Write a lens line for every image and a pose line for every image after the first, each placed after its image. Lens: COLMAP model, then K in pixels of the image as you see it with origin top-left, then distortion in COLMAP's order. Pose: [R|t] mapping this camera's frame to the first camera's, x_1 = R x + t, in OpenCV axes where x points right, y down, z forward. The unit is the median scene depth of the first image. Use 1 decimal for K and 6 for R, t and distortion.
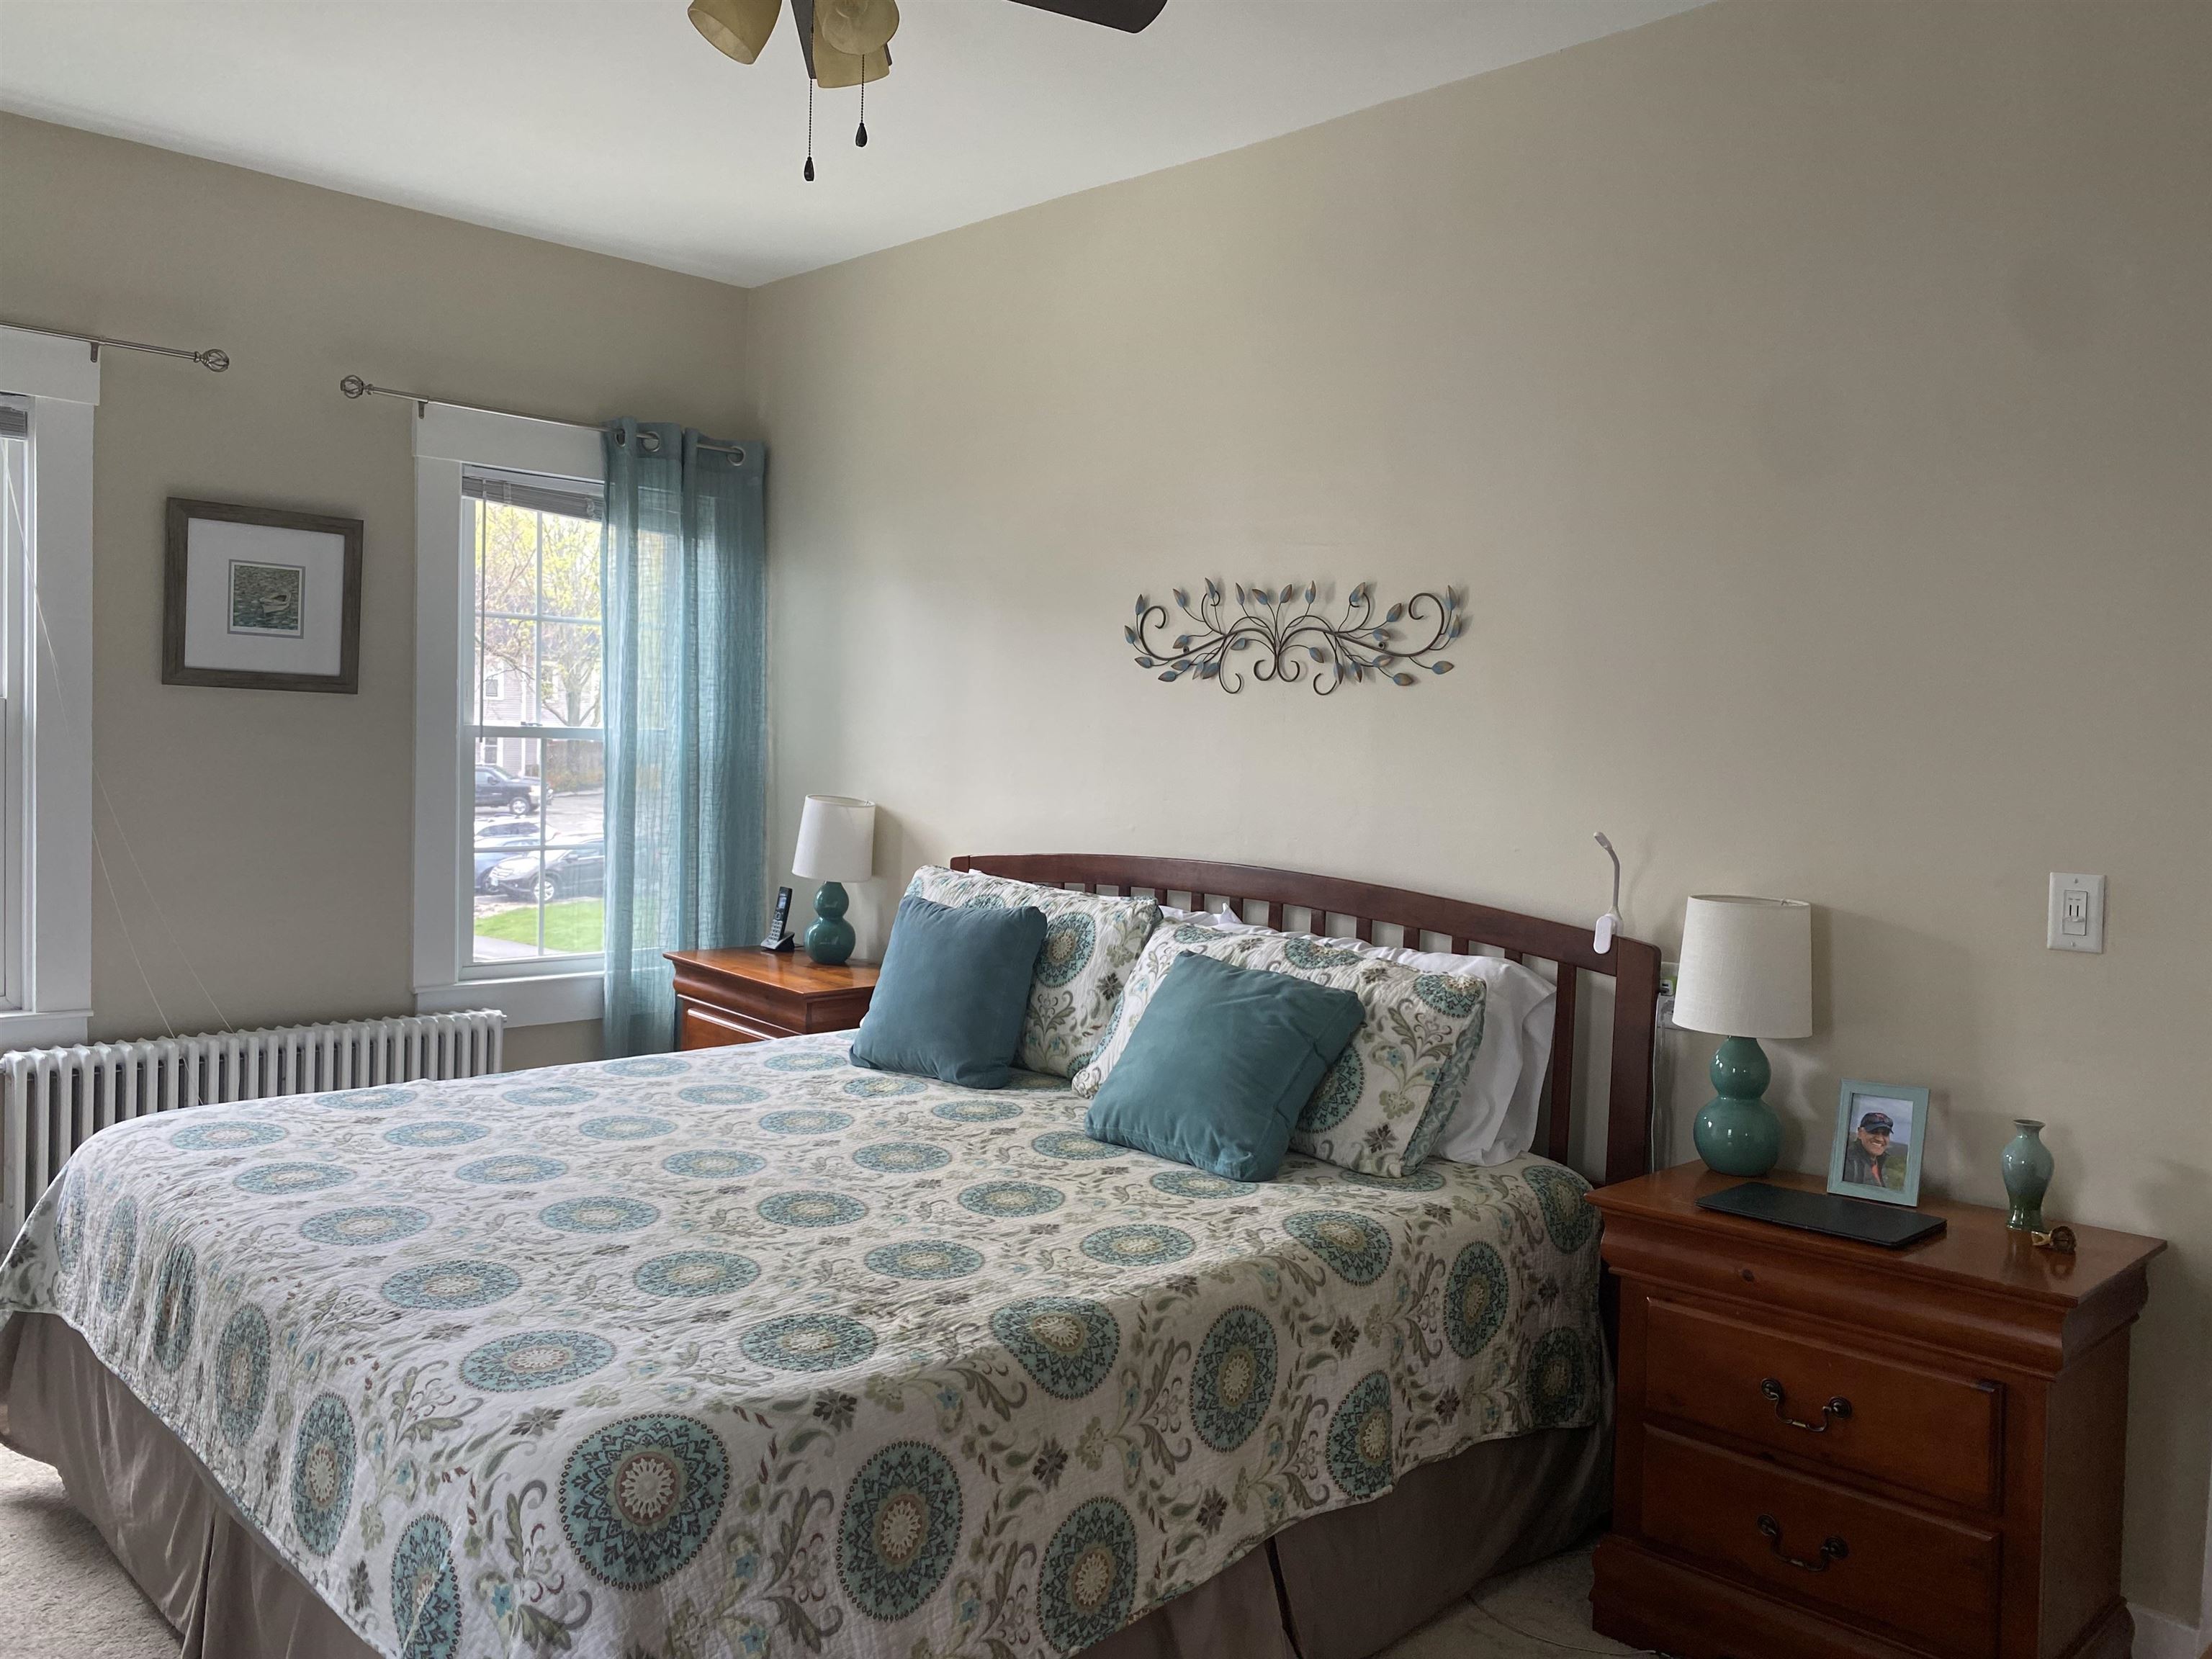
lens RADIAL K [[1672.0, 0, 1163.0], [0, 1672.0, 842.7], [0, 0, 1]] dist [-0.008868, -0.012579]
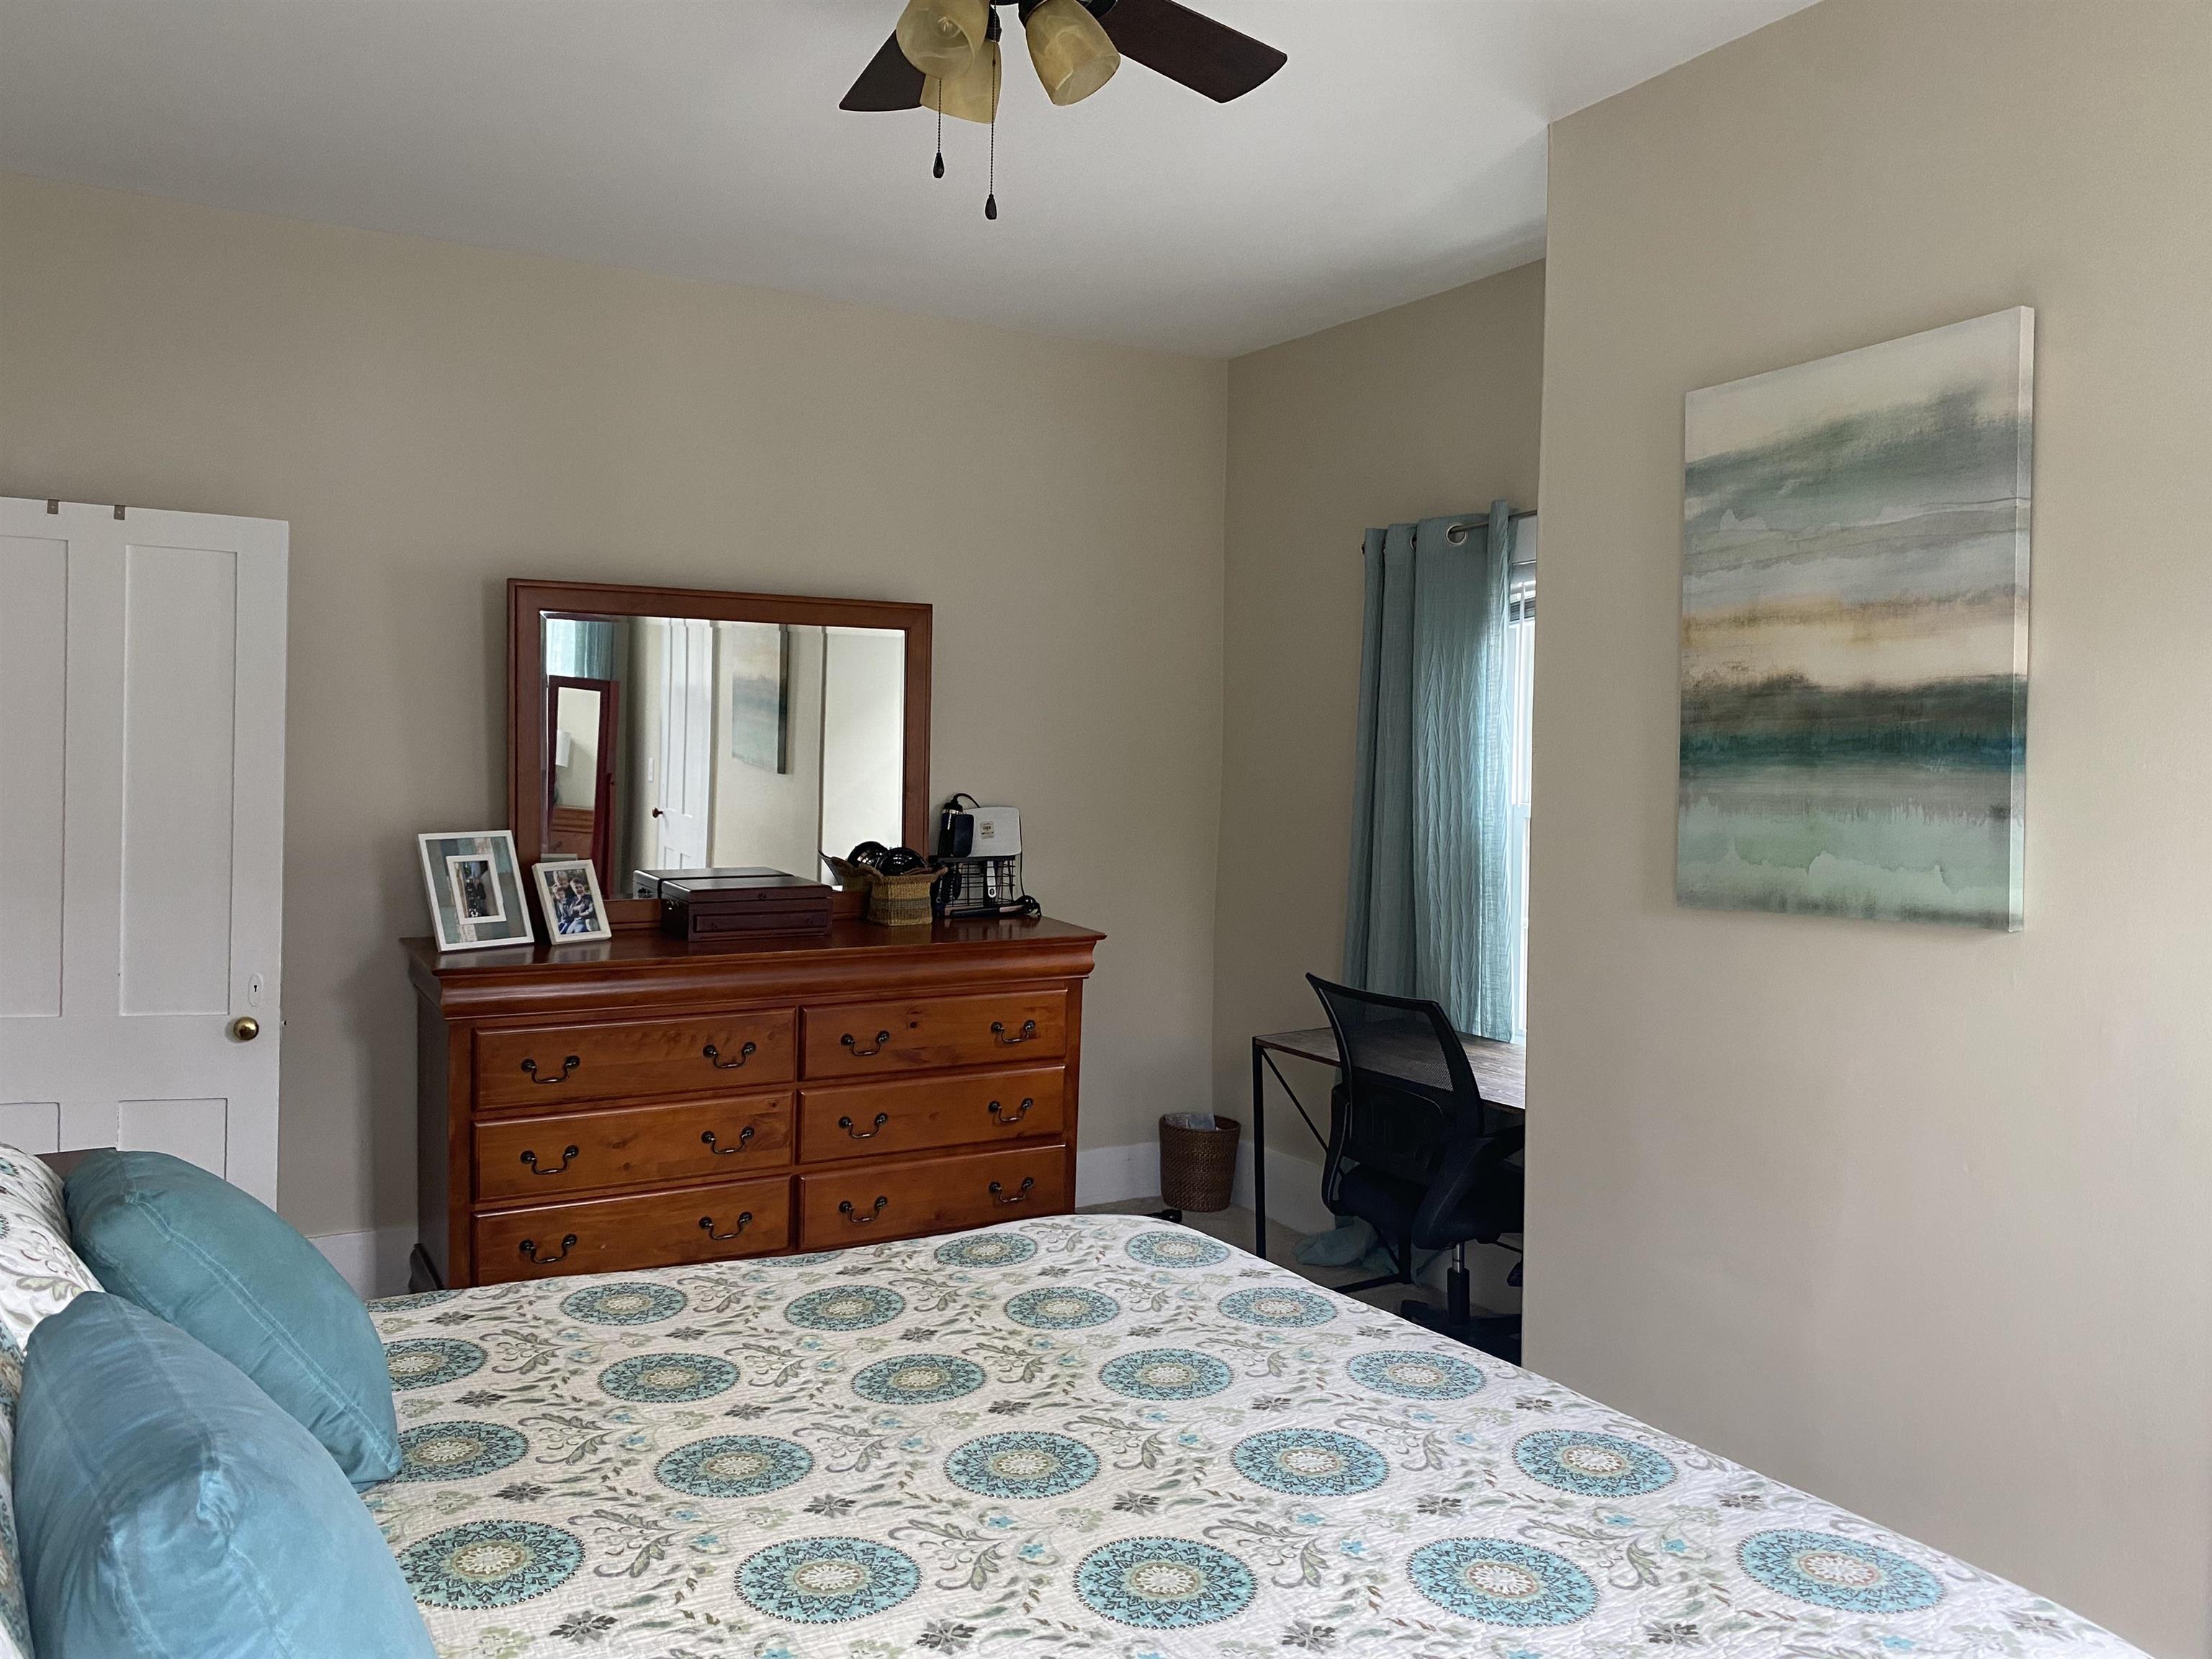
lens RADIAL K [[1689.9, 0, 1078.4], [0, 1689.9, 822.7], [0, 0, 1]] dist [0.041937, -0.041943]
pose [[-0.957028, -0.063762, 0.282899, -0.373856], [-0.037771, 0.994626, 0.096397, -0.100205], [-0.287525, 0.081569, -0.954293, 1.303013]]
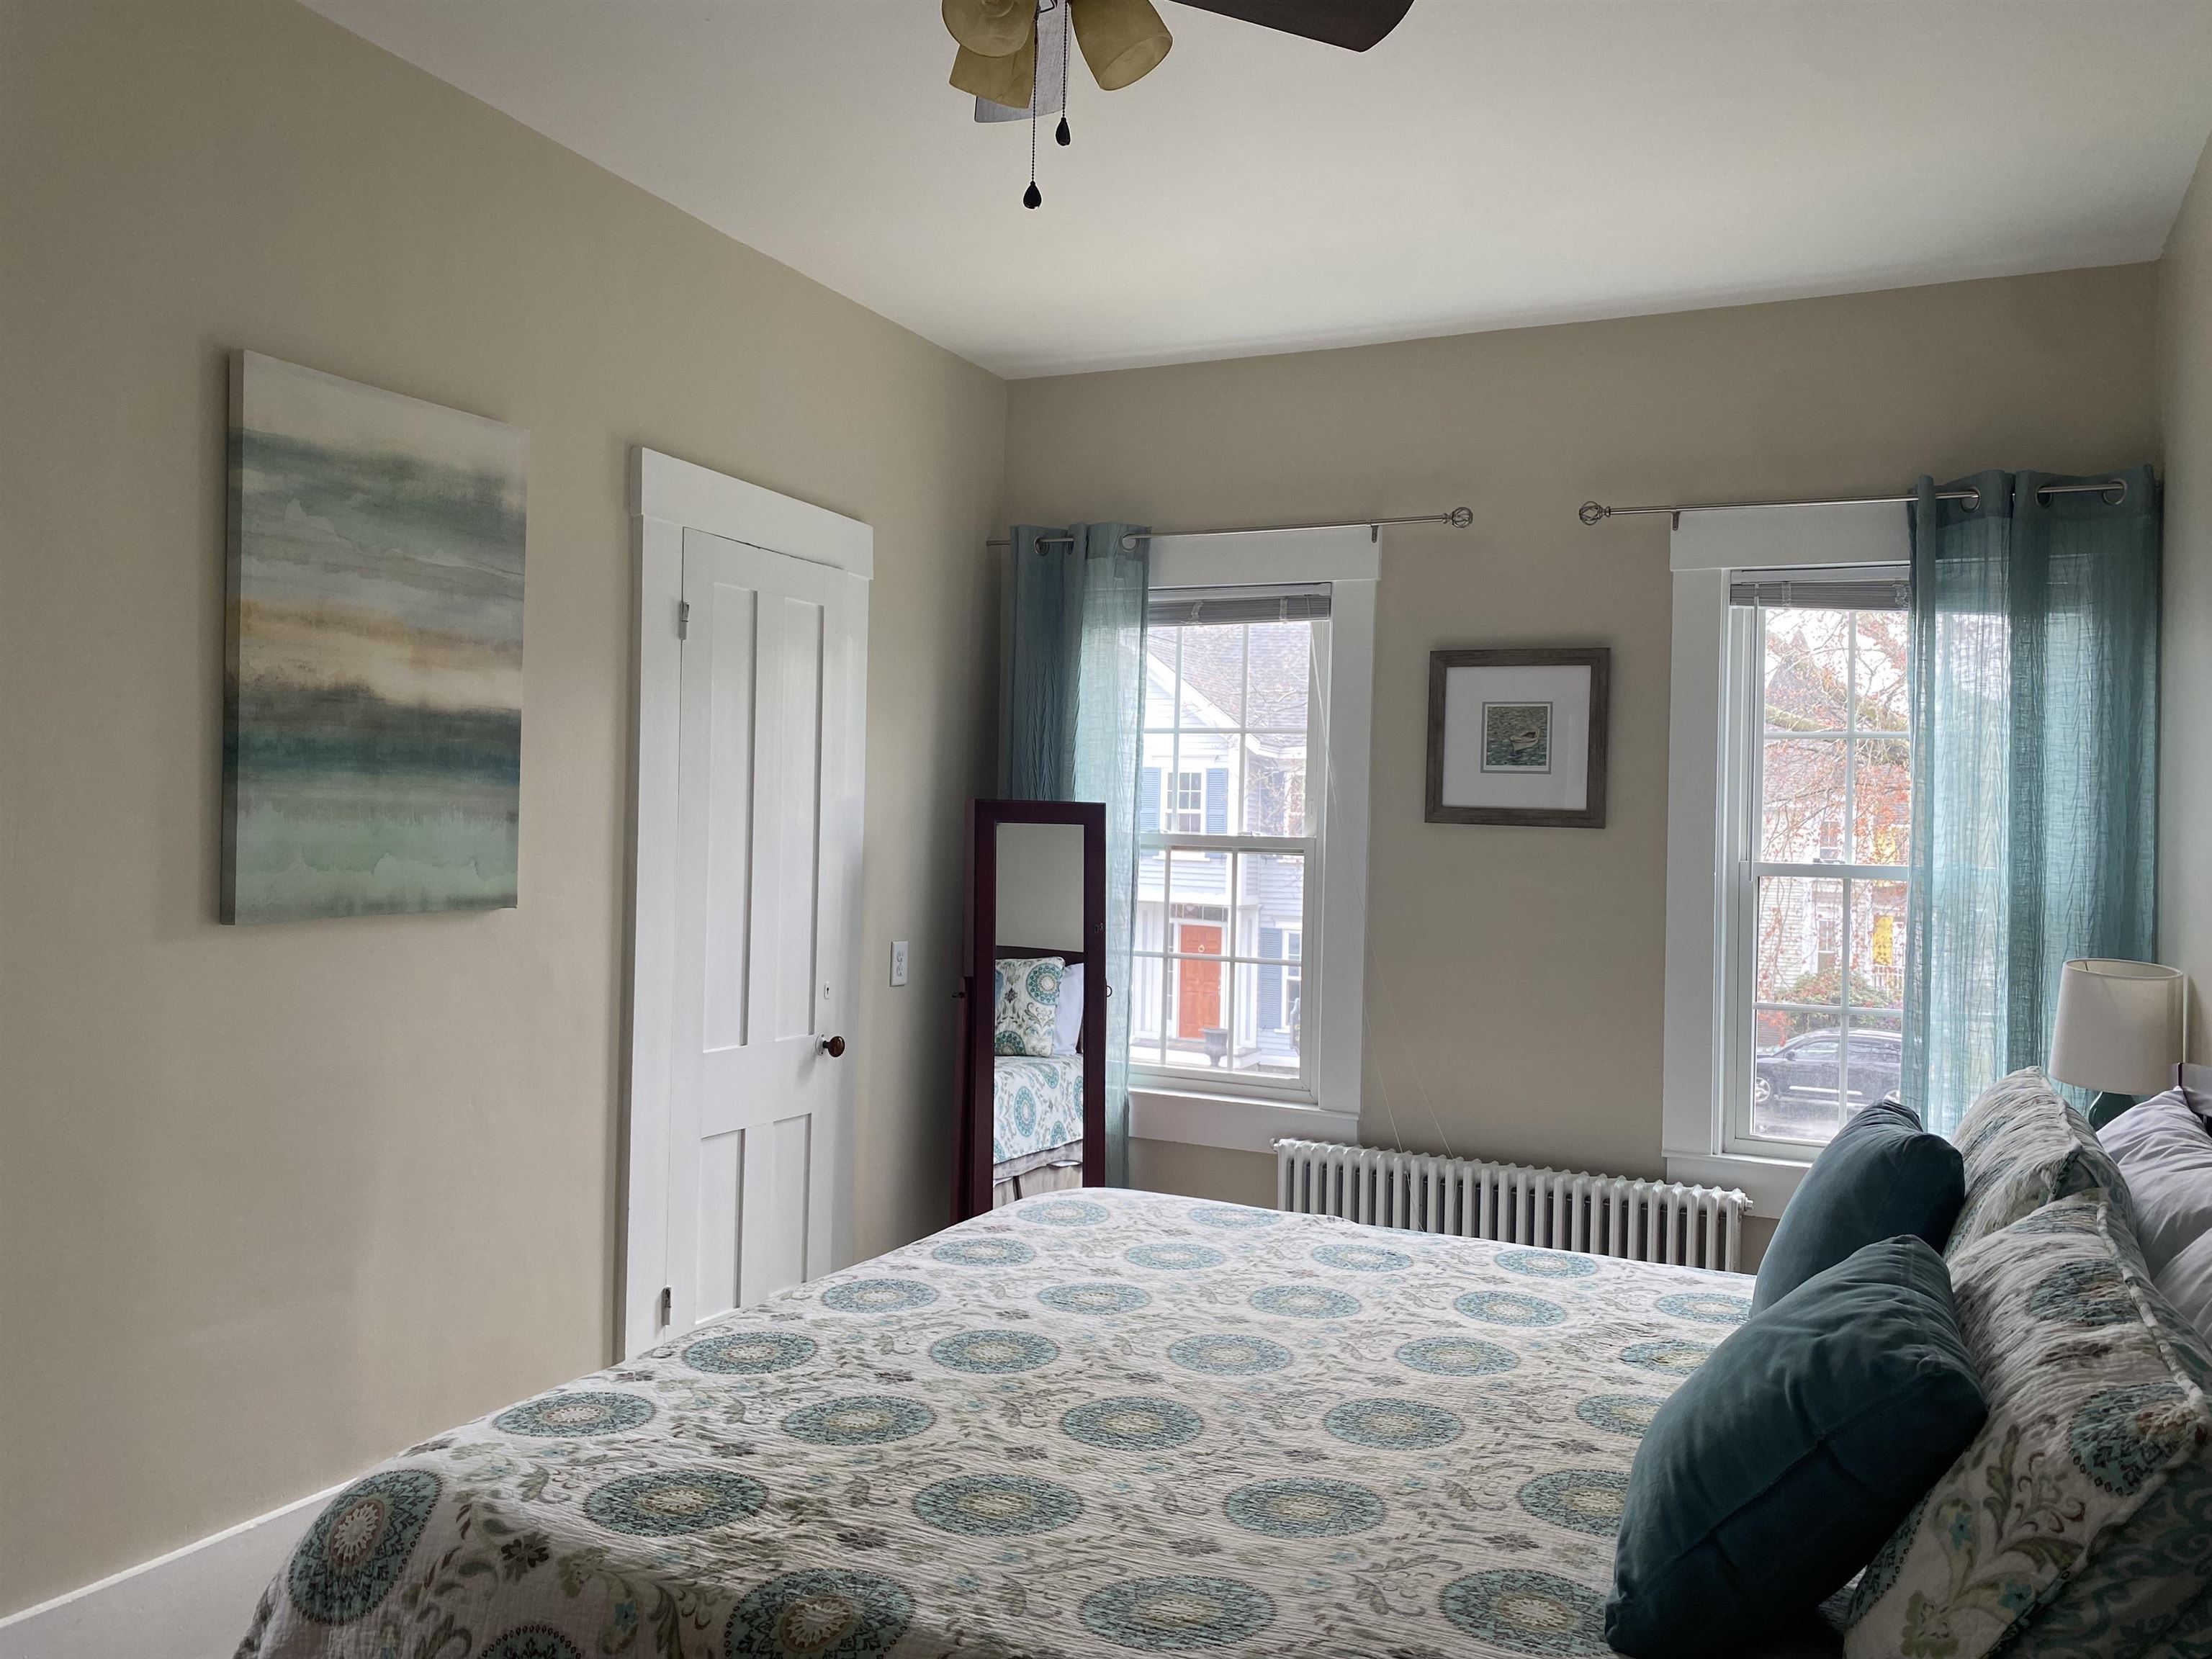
lens RADIAL K [[1698.0, 0, 1106.0], [0, 1698.0, 829.5], [0, 0, 1]] dist [0.047225, -0.085159]
pose [[0.319921, -0.029192, -0.946994, 0.433518], [-0.075065, 0.995602, -0.056049, -0.015578], [0.944466, 0.089018, 0.316323, 0.521601]]
